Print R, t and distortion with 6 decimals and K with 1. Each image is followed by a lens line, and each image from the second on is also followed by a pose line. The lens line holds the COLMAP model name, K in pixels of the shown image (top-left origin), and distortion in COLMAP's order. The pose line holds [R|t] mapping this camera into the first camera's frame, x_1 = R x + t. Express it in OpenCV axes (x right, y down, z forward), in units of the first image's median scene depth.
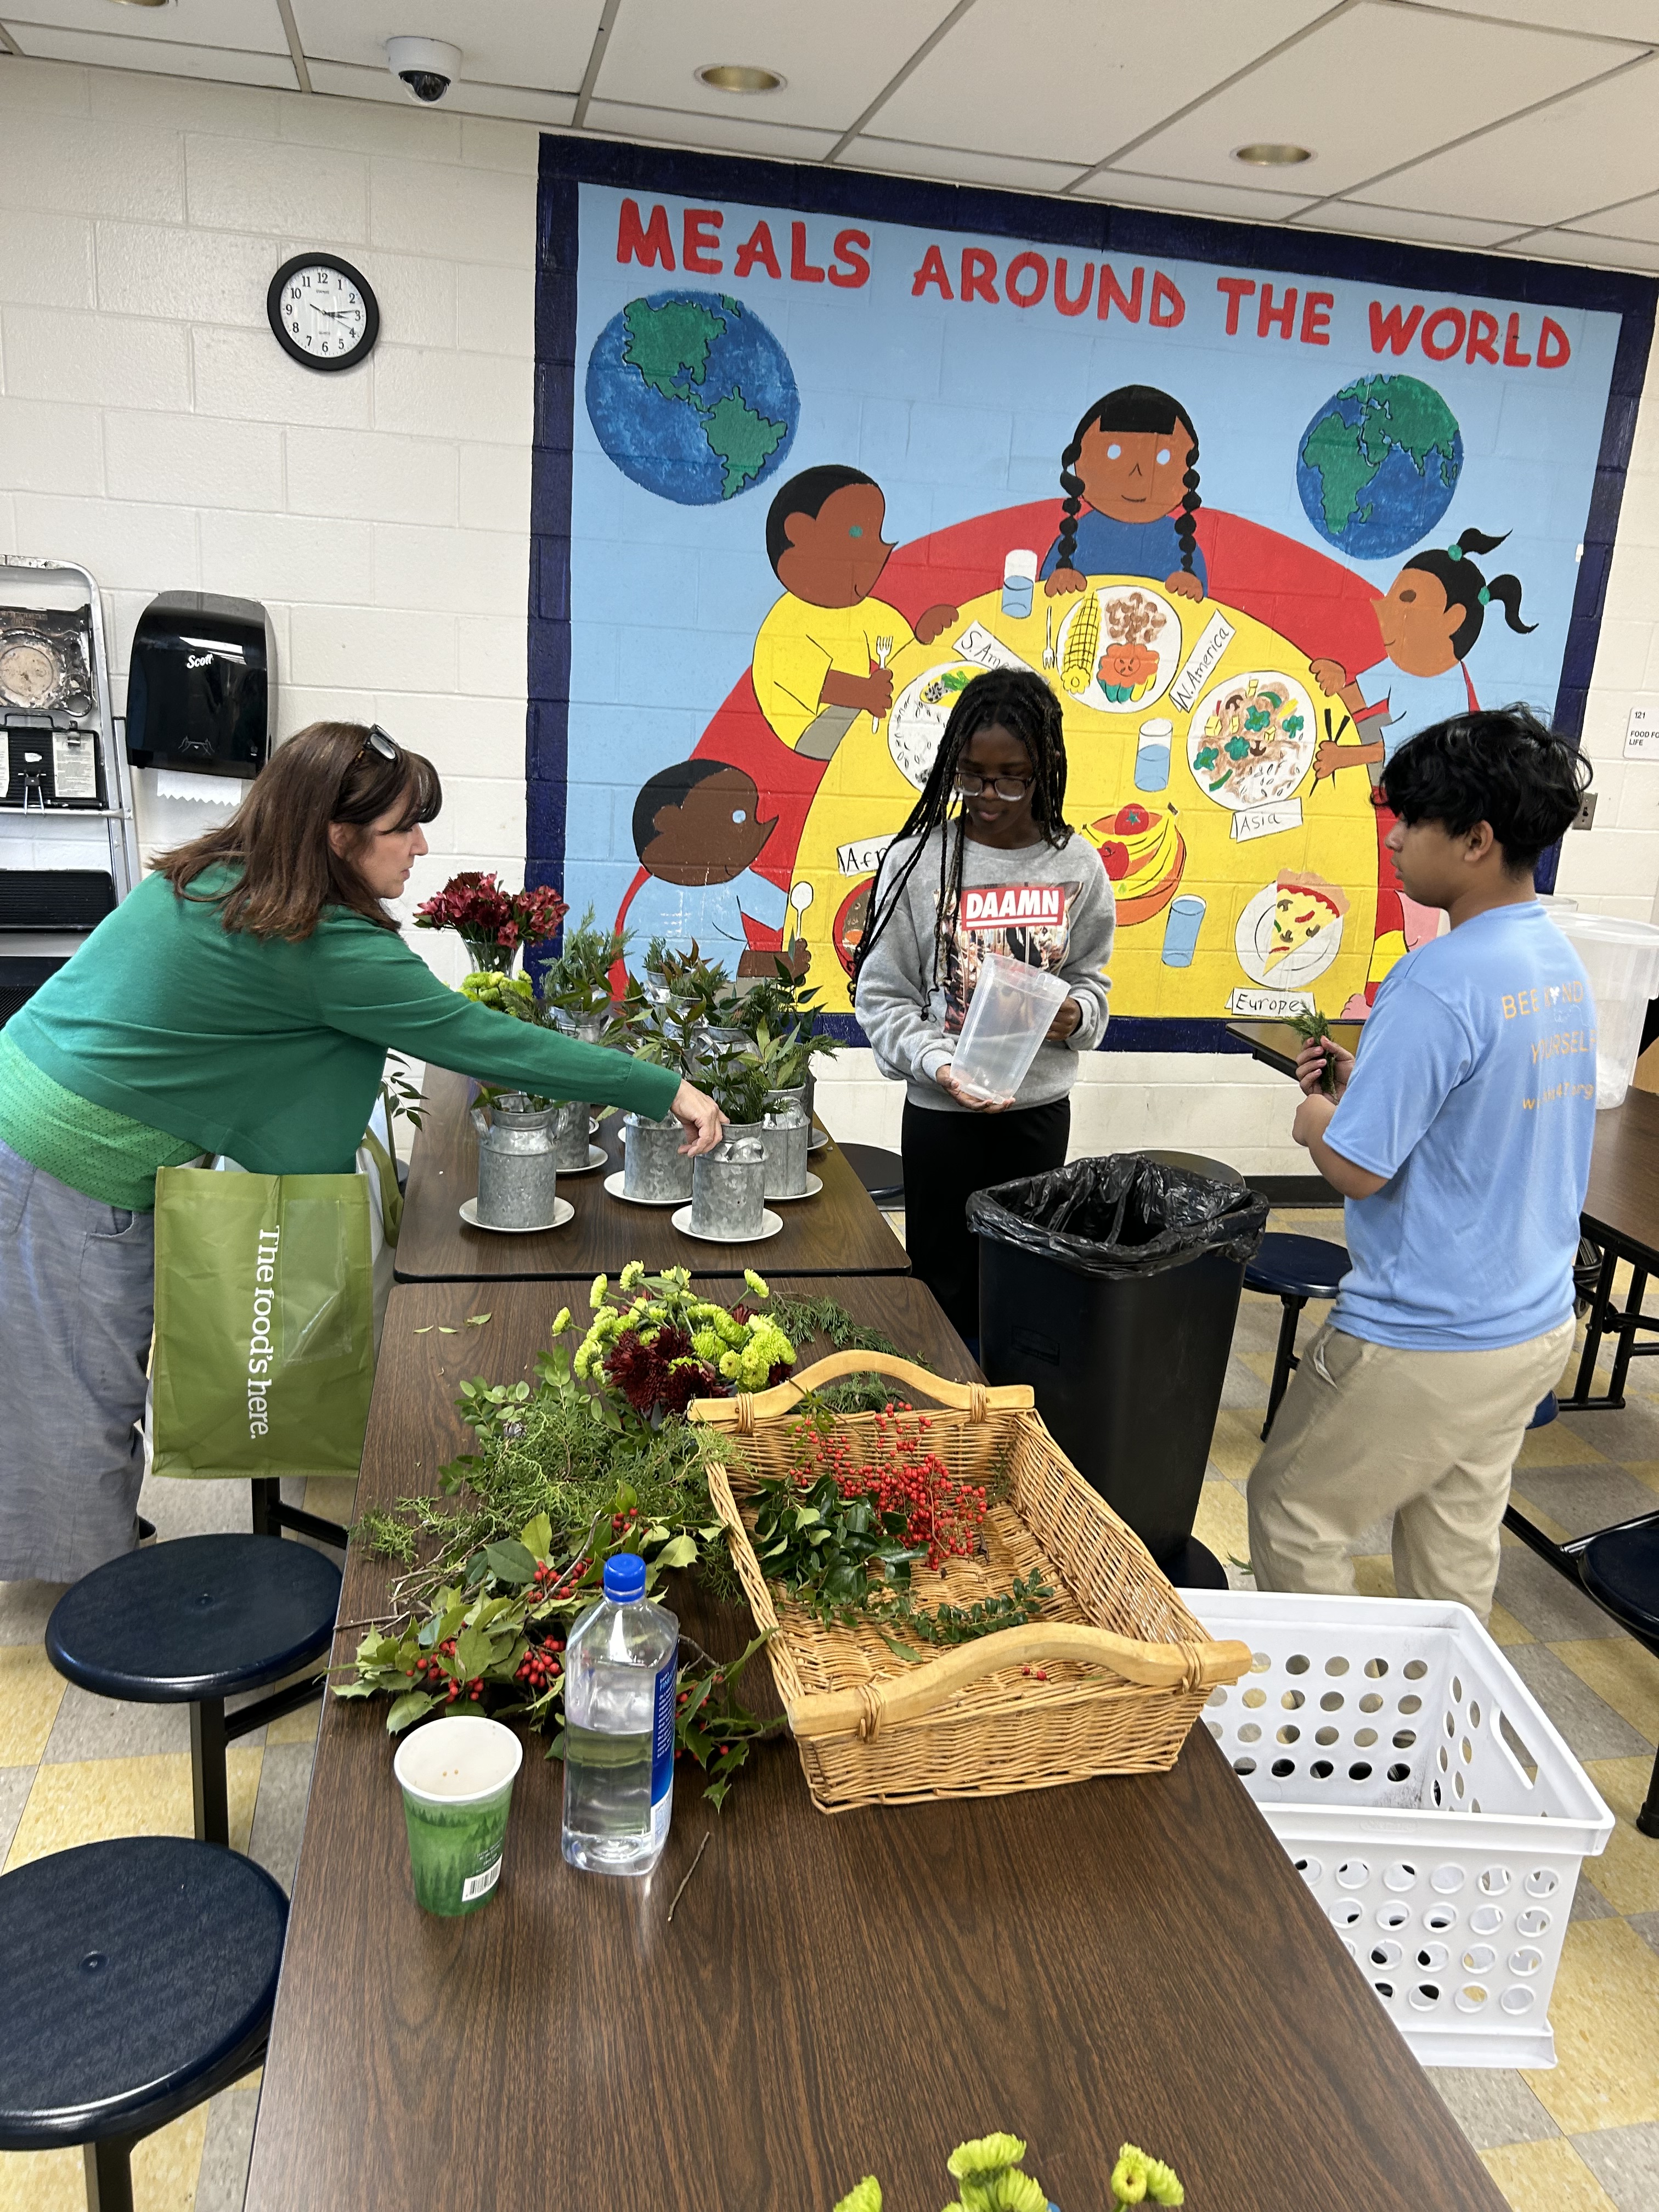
lens RADIAL K [[1672.7, 0, 831.2], [0, 1672.7, 1097.5], [0, 0, 1]] dist [0.013416, -0.012749]
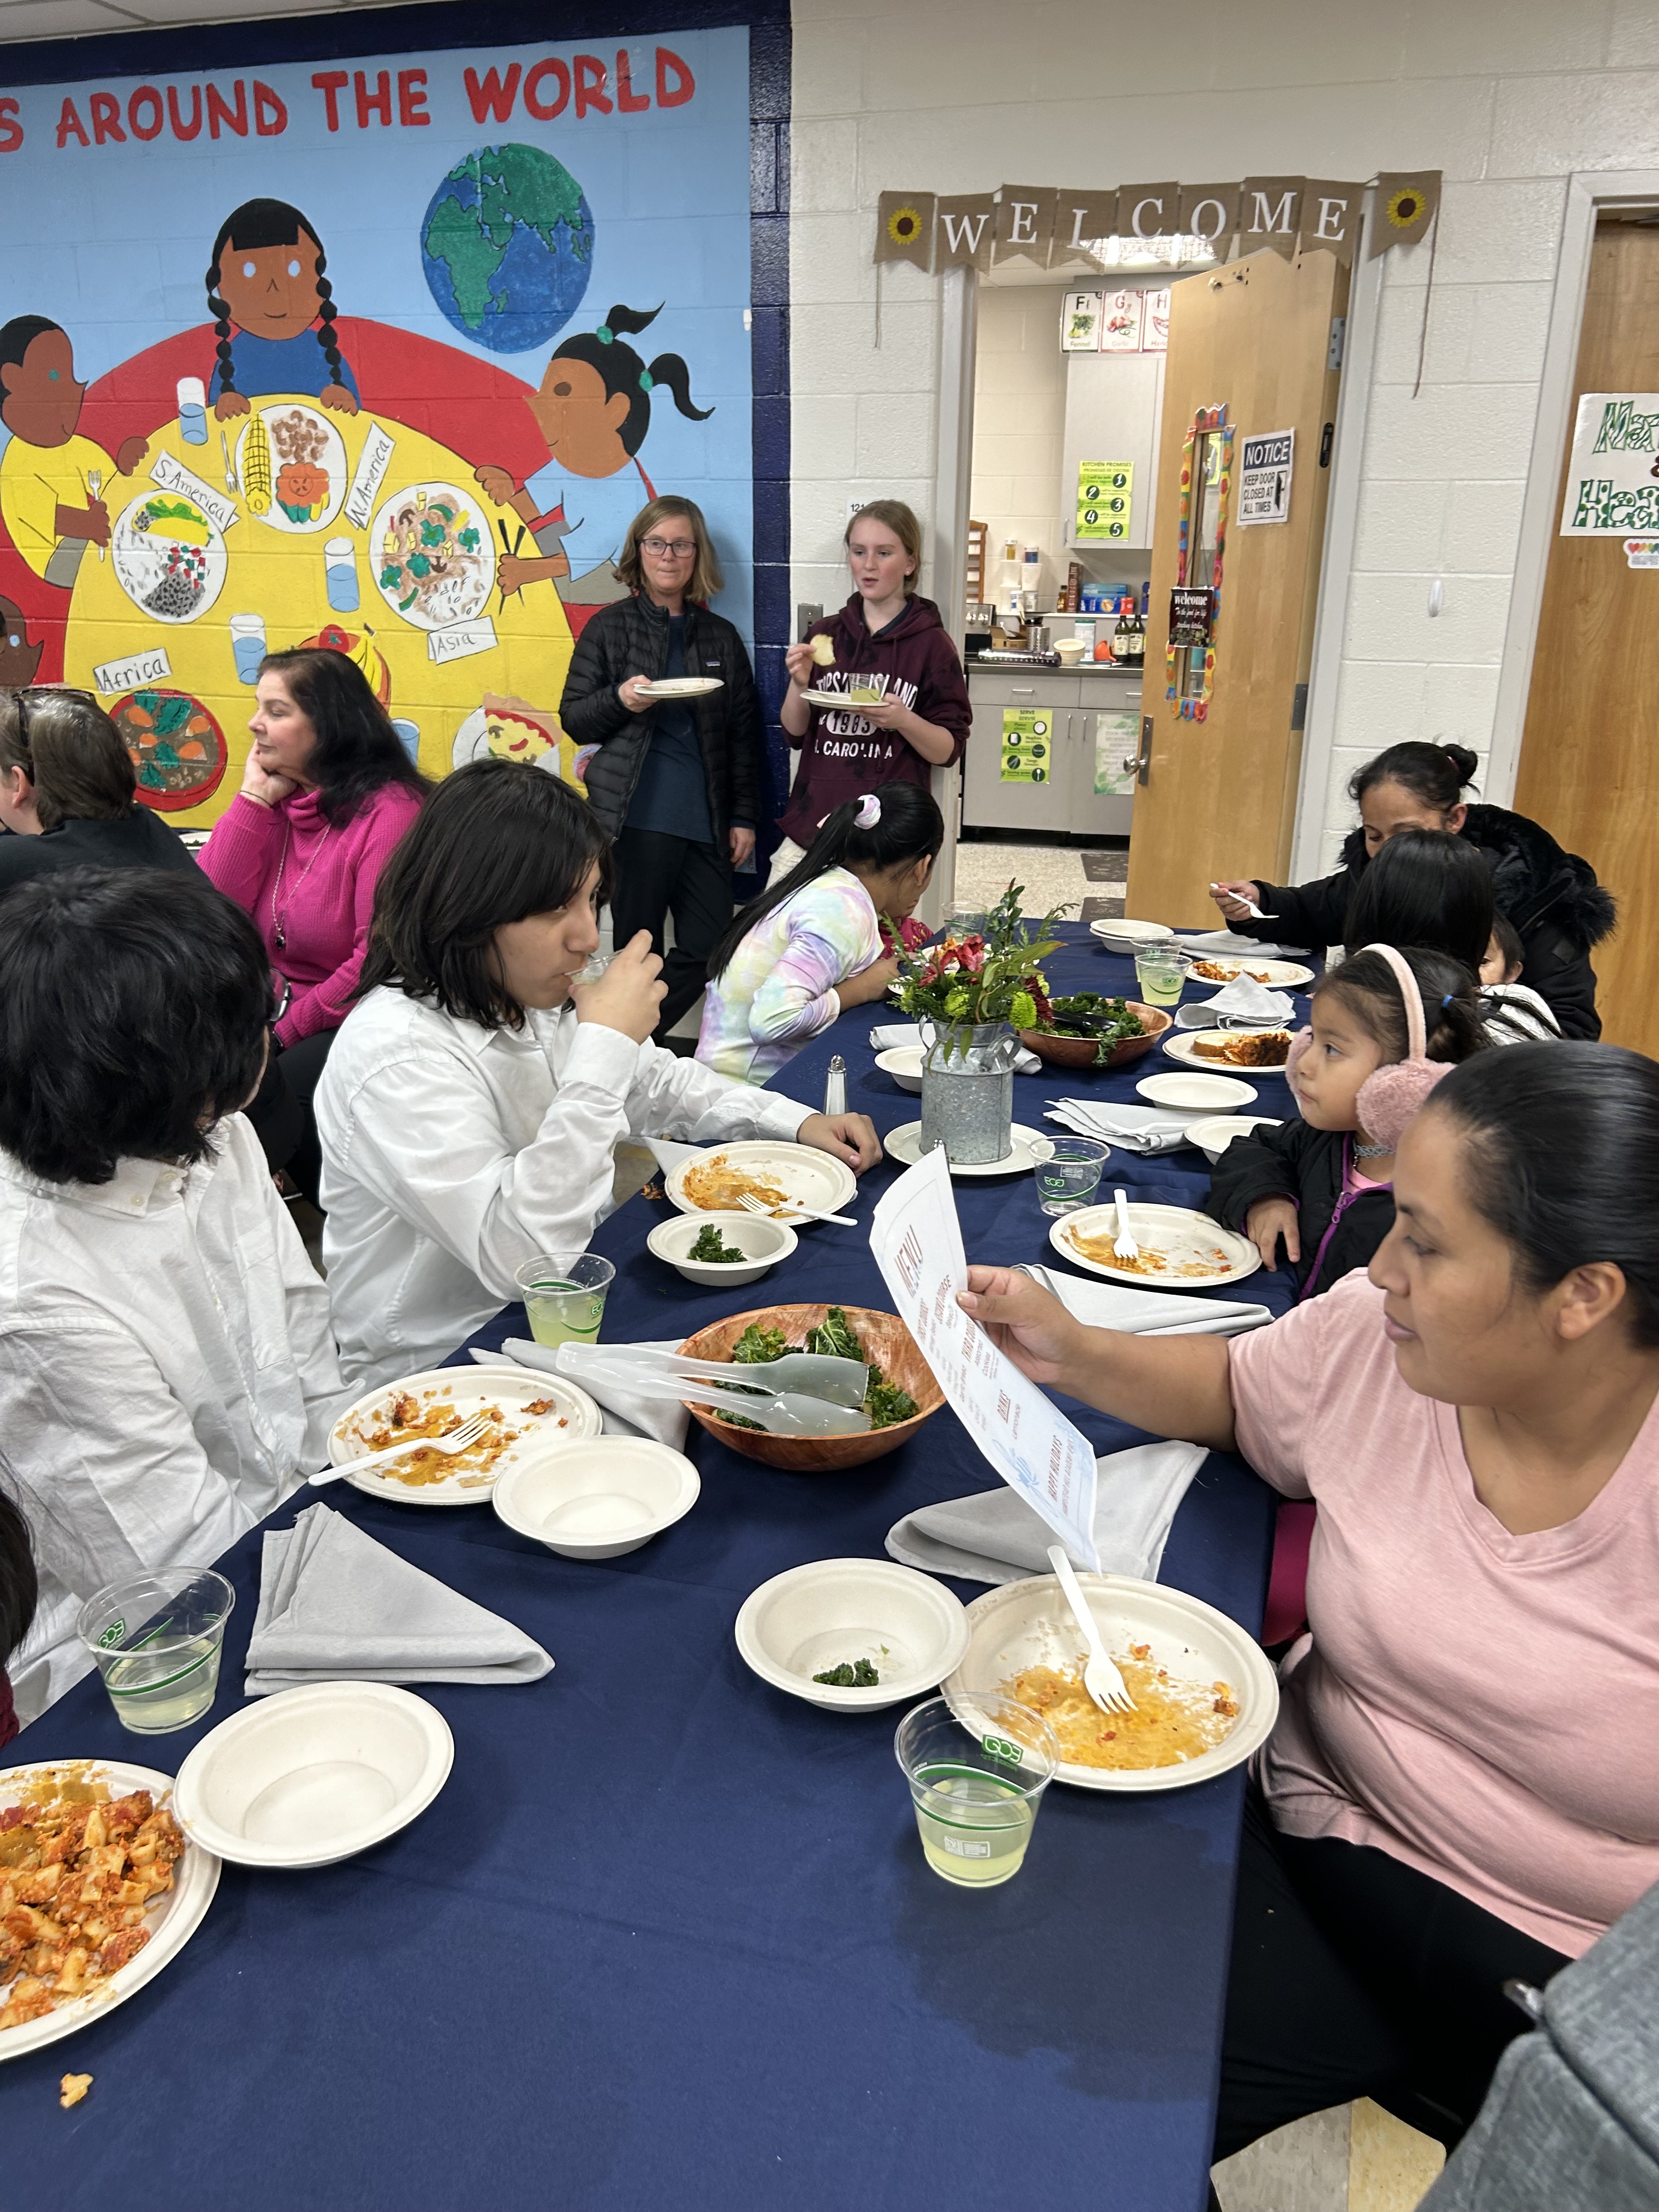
lens RADIAL K [[1672.7, 0, 830.8], [0, 1672.7, 1114.5], [0, 0, 1]] dist [0.013416, -0.012749]
pose [[0.851865, 0.120618, -0.509683, 1.018480], [-0.098911, 0.992659, 0.069598, 0.018920], [0.514336, -0.008875, 0.857543, 0.289725]]
